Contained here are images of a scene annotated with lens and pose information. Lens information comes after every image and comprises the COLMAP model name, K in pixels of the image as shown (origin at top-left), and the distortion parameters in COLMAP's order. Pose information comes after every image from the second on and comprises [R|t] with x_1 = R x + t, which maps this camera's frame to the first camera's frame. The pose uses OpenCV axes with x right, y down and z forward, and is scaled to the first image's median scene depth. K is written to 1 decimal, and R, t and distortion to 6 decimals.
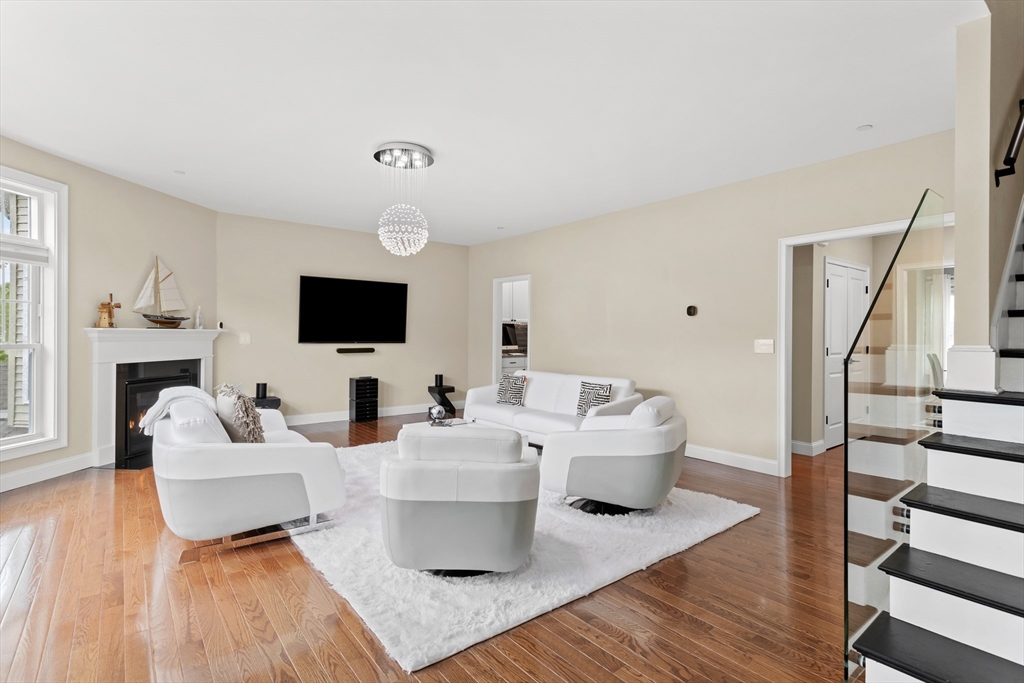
lens RADIAL K [[495.7, 0, 514.8], [0, 495.7, 335.2], [0, 0, 1]] dist [0.002628, 0.000757]
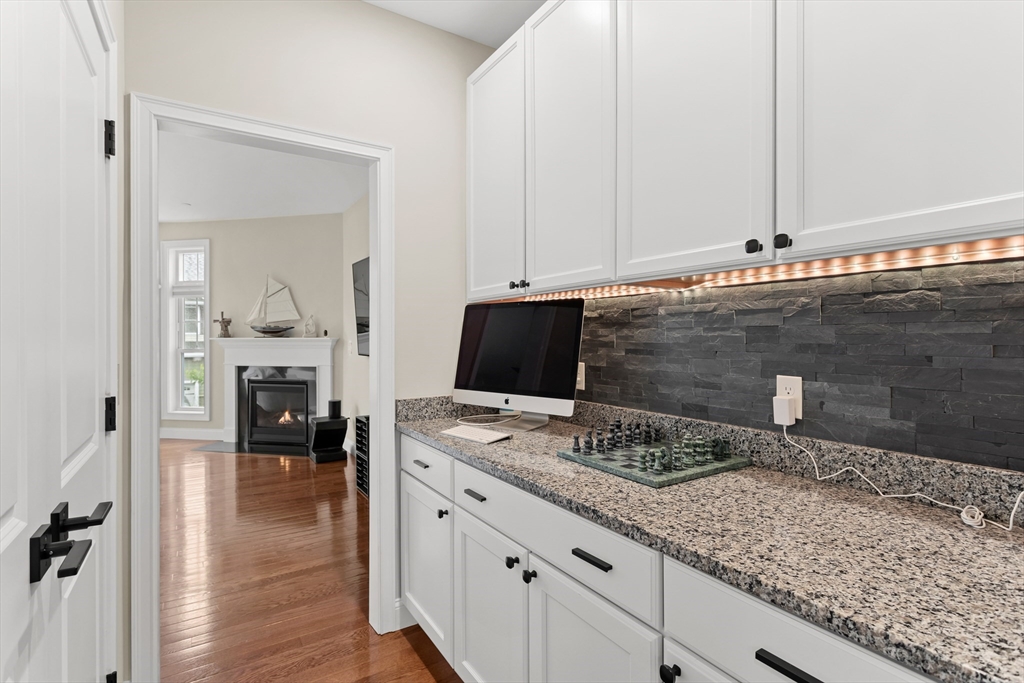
lens RADIAL K [[495.7, 0, 514.8], [0, 495.7, 335.2], [0, 0, 1]] dist [0.002628, 0.000757]
pose [[-0.098832, -0.004596, -0.995094, 0.377734], [0.004967, 0.999975, -0.005112, -0.011554], [0.995092, -0.005448, -0.098806, 1.740704]]
